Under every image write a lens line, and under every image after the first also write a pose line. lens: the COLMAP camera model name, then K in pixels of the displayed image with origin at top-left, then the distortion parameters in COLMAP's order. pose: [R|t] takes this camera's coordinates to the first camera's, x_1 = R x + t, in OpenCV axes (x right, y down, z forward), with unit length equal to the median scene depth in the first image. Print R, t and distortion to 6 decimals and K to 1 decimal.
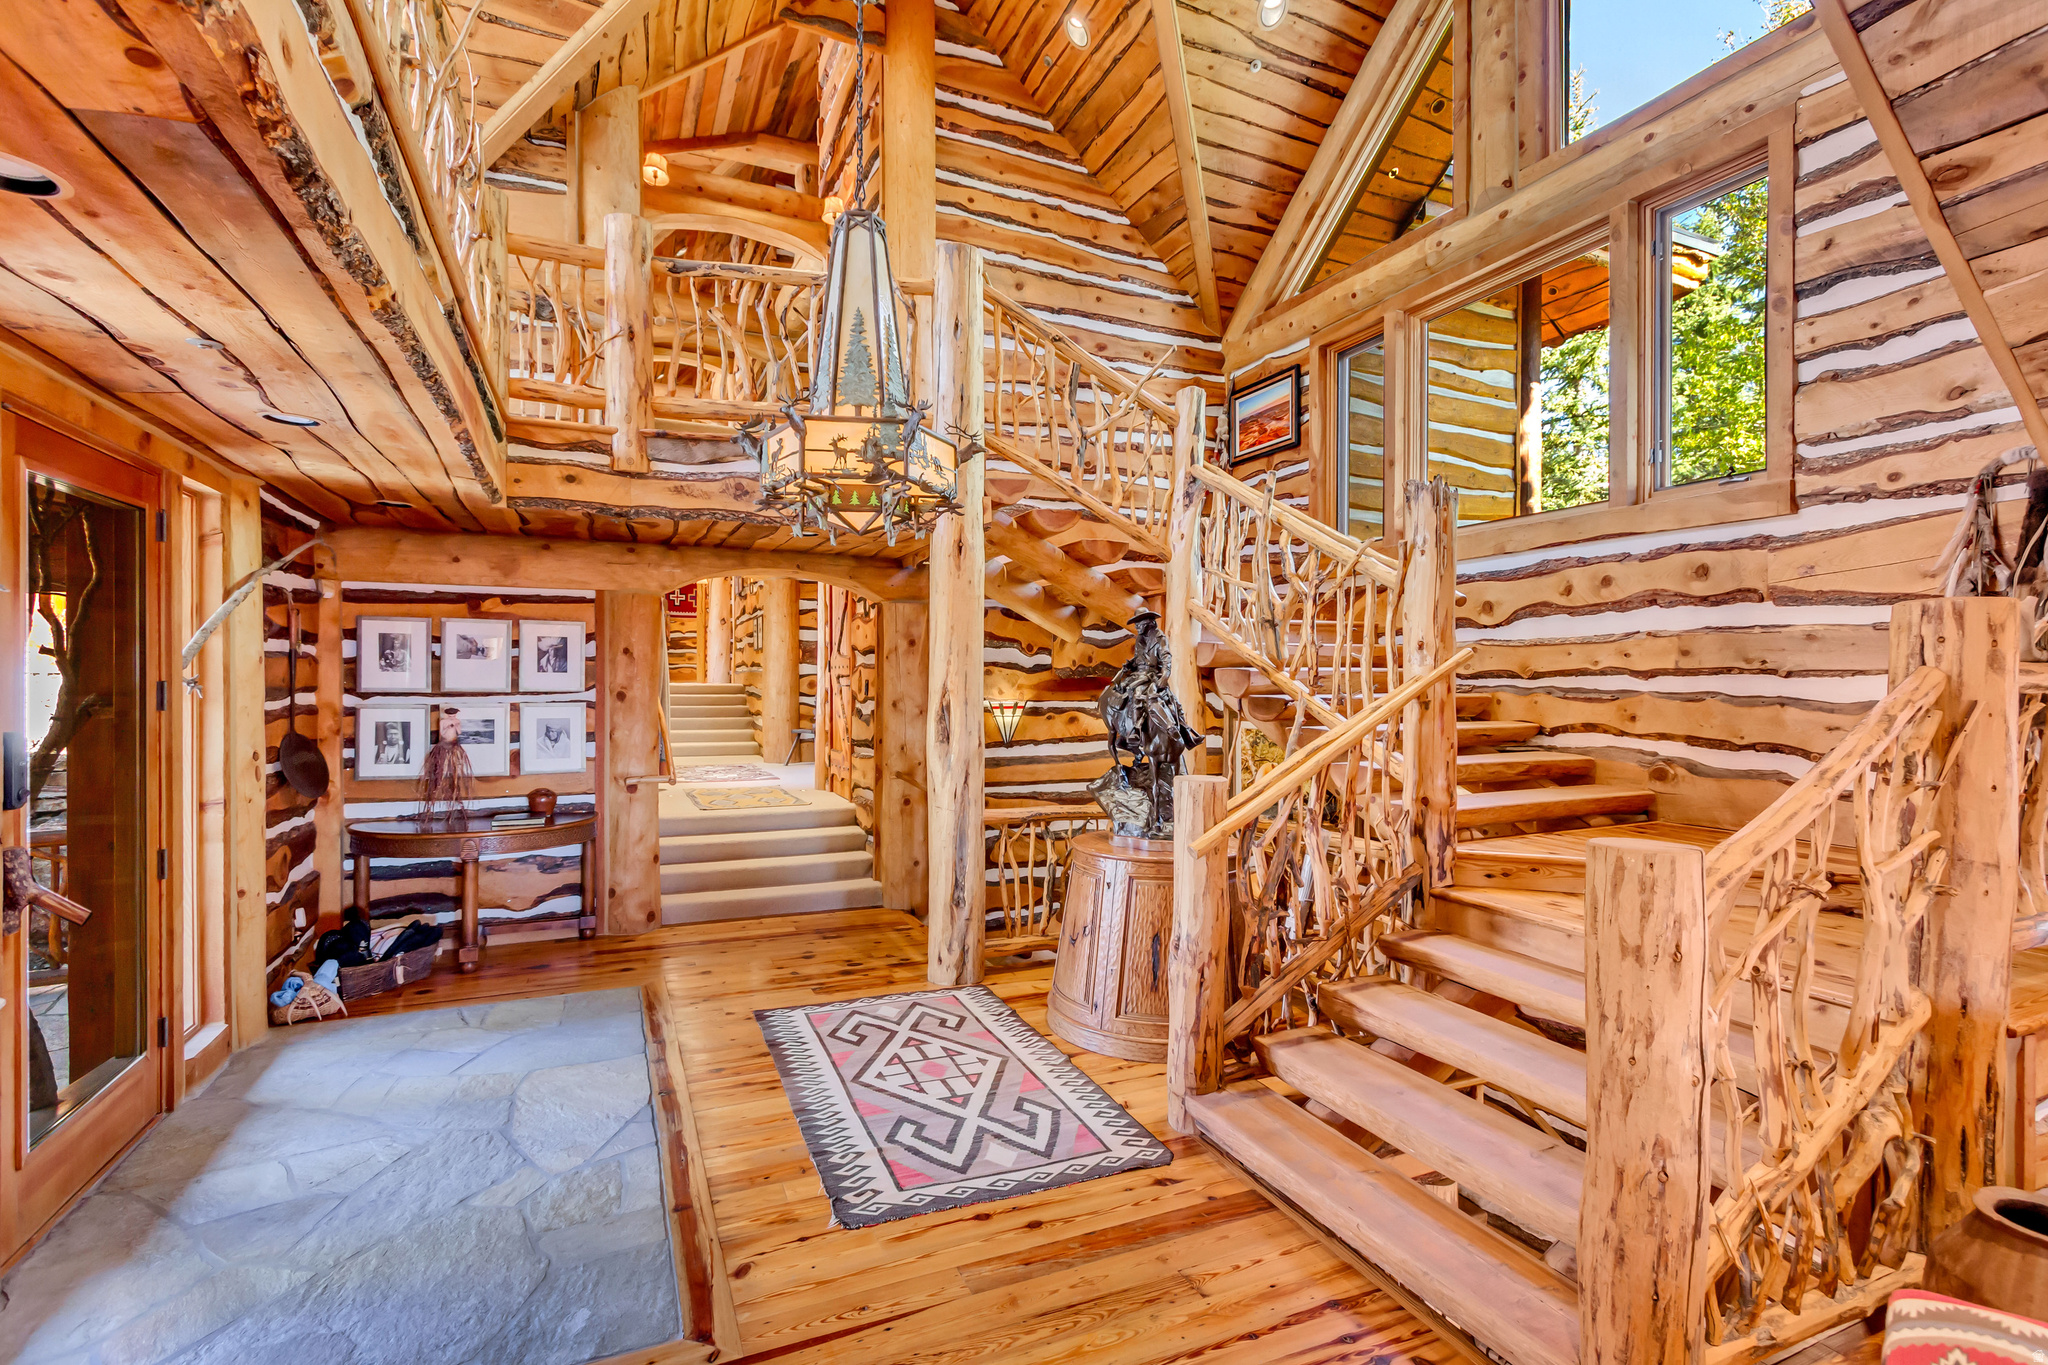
lens RADIAL K [[941.6, 0, 1018.1], [0, 941.6, 685.4], [0, 0, 1]] dist [0.003552, -0.000076]
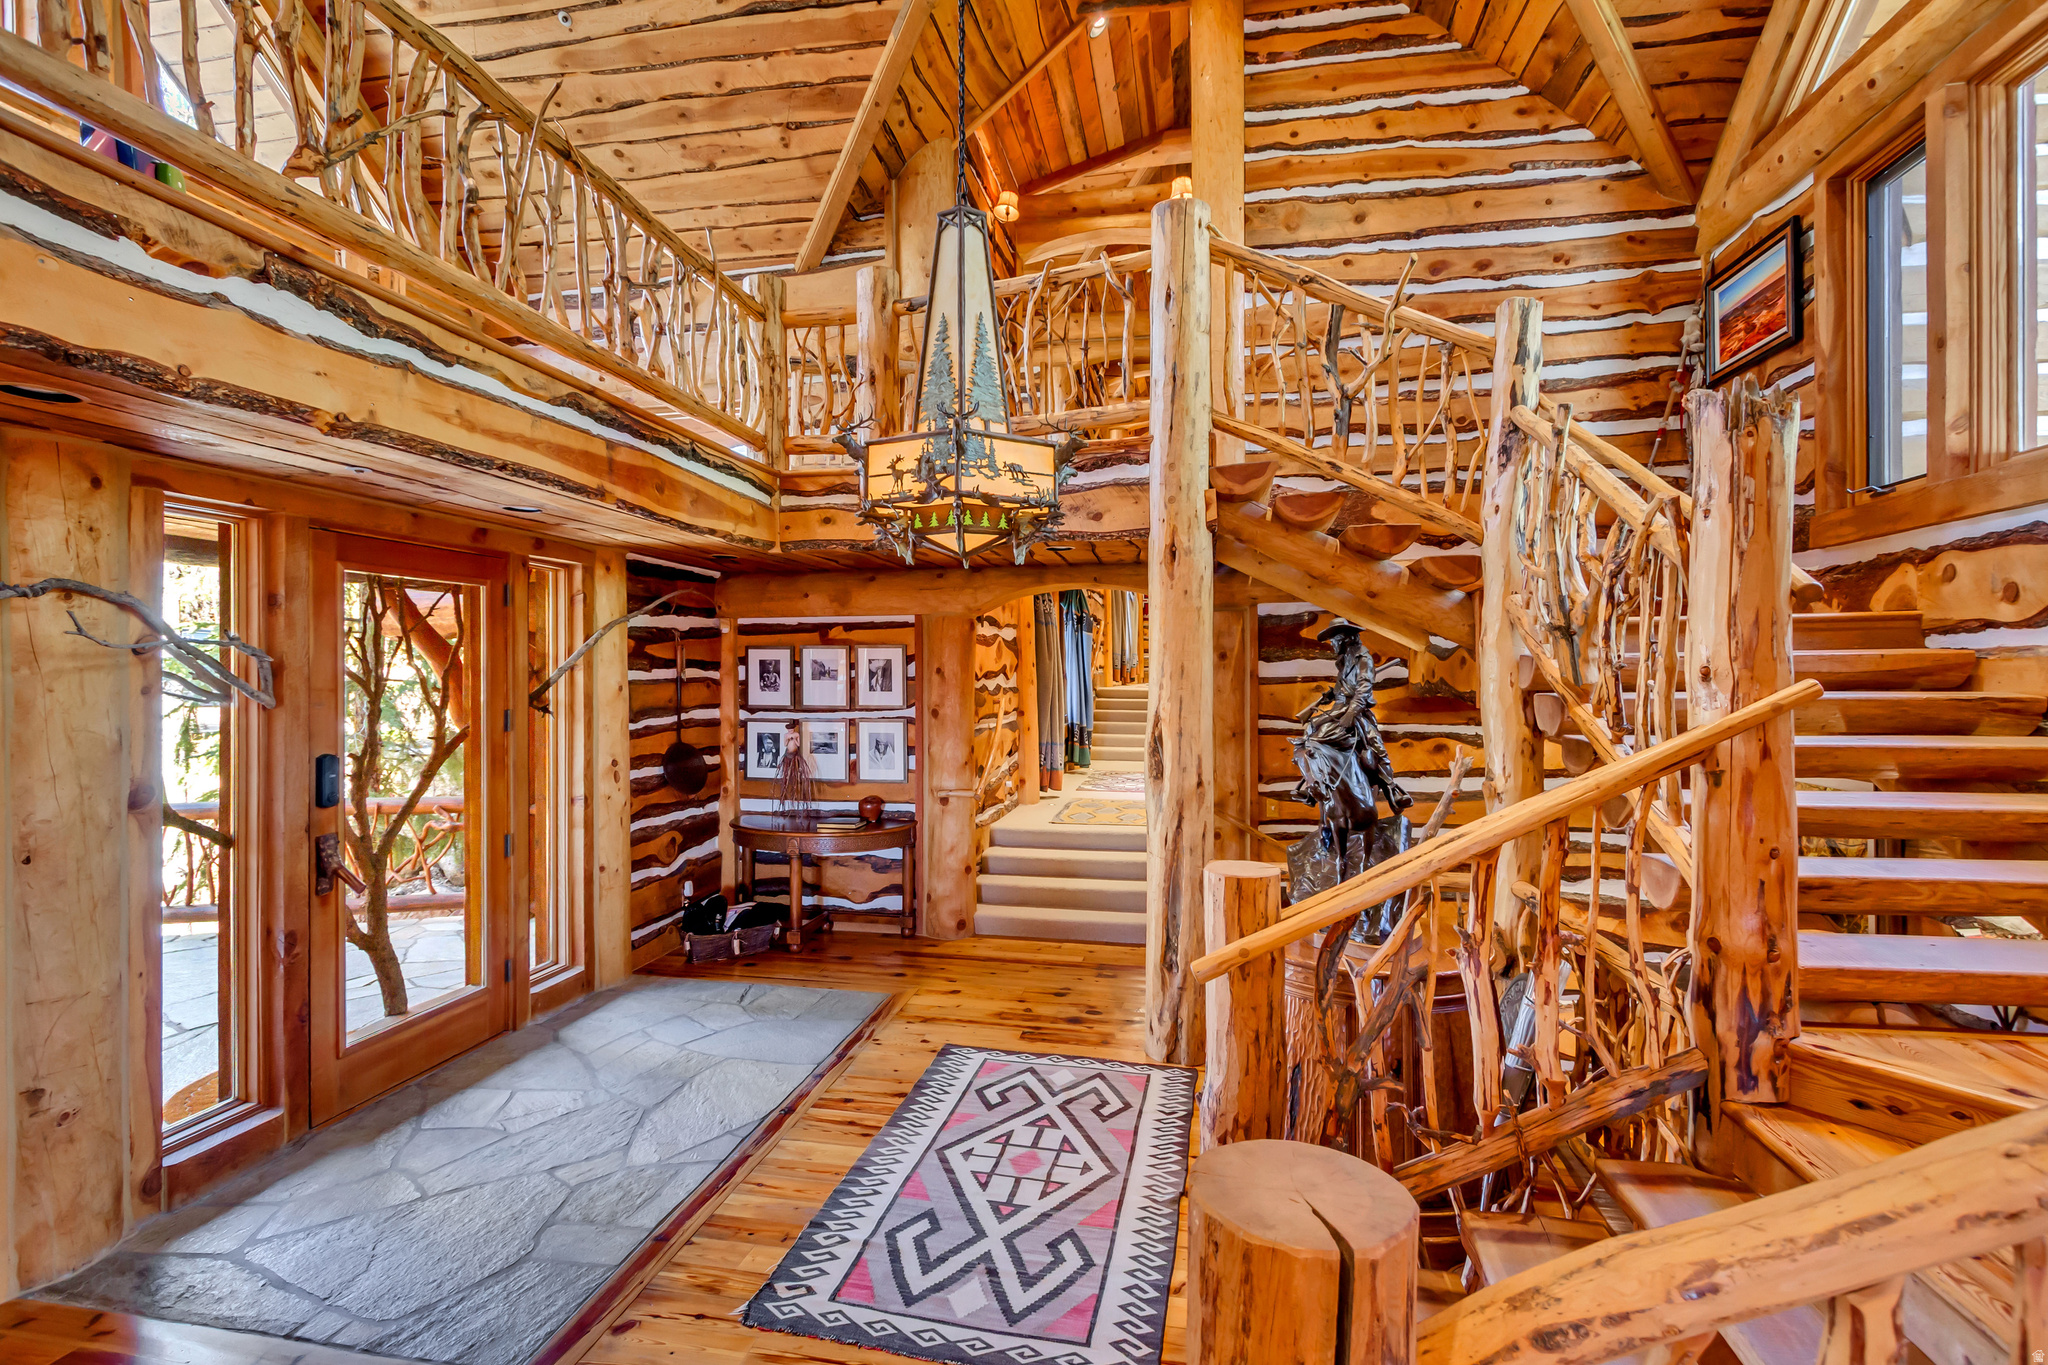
lens RADIAL K [[943.9, 0, 1019.4], [0, 943.9, 674.1], [0, 0, 1]] dist [0.003785, -0.003989]
pose [[0.816328, -0.006022, -0.577557, 0.333637], [0.003496, 0.999979, -0.005486, -0.032525], [0.577578, 0.002459, 0.816332, 0.226132]]
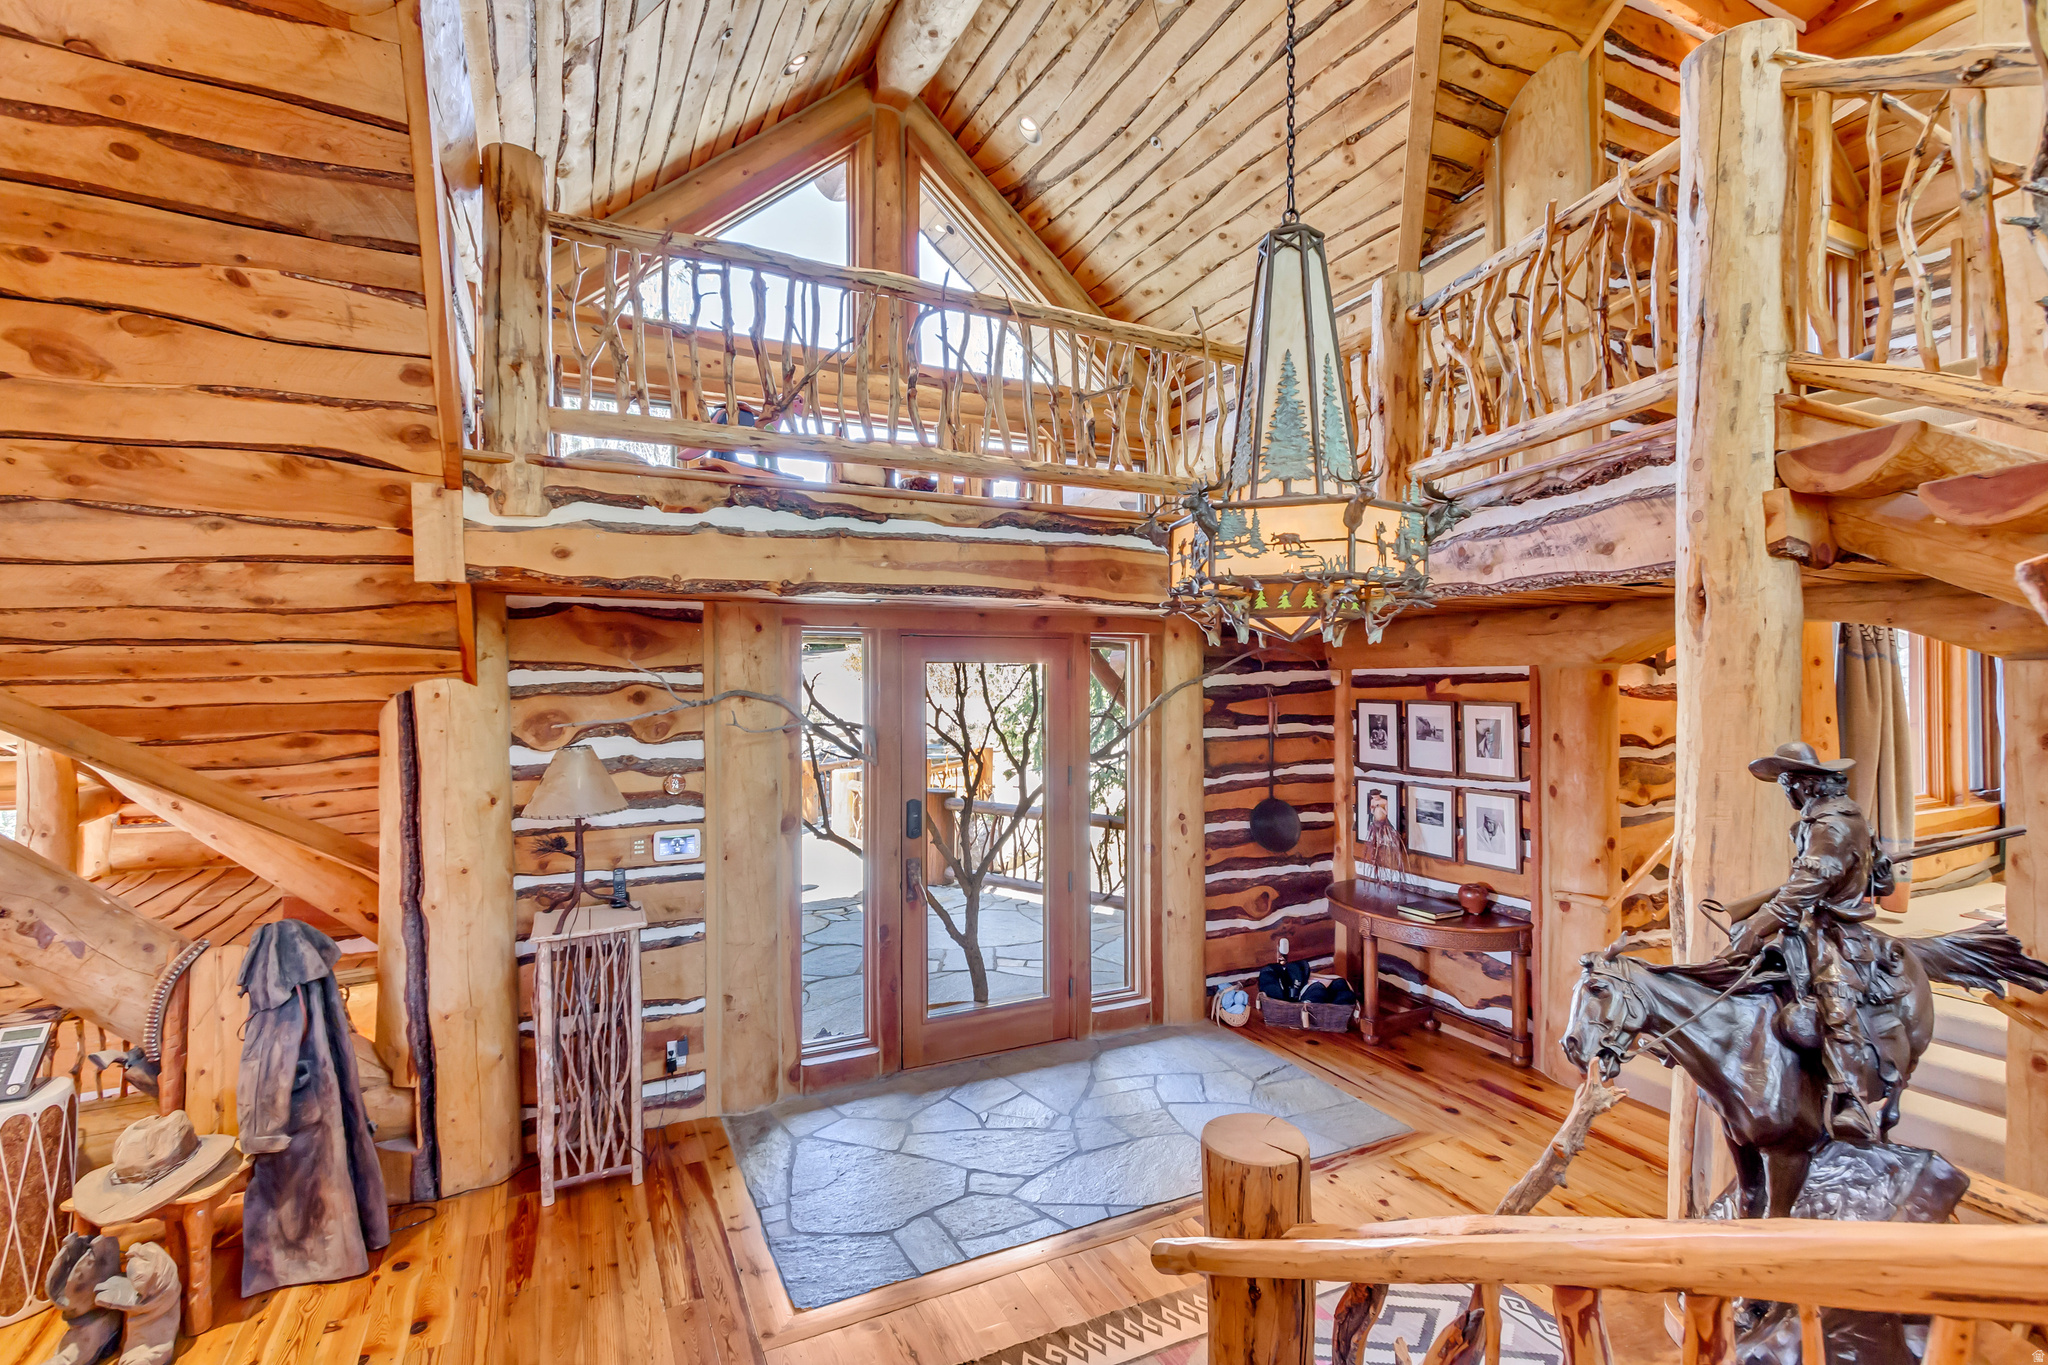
lens RADIAL K [[943.9, 0, 1019.4], [0, 943.9, 674.1], [0, 0, 1]] dist [0.003785, -0.003989]
pose [[0.036947, -0.013226, -0.999230, 0.487118], [-0.000243, 0.999912, -0.013244, -0.099240], [0.999317, 0.000732, 0.036940, 0.608599]]
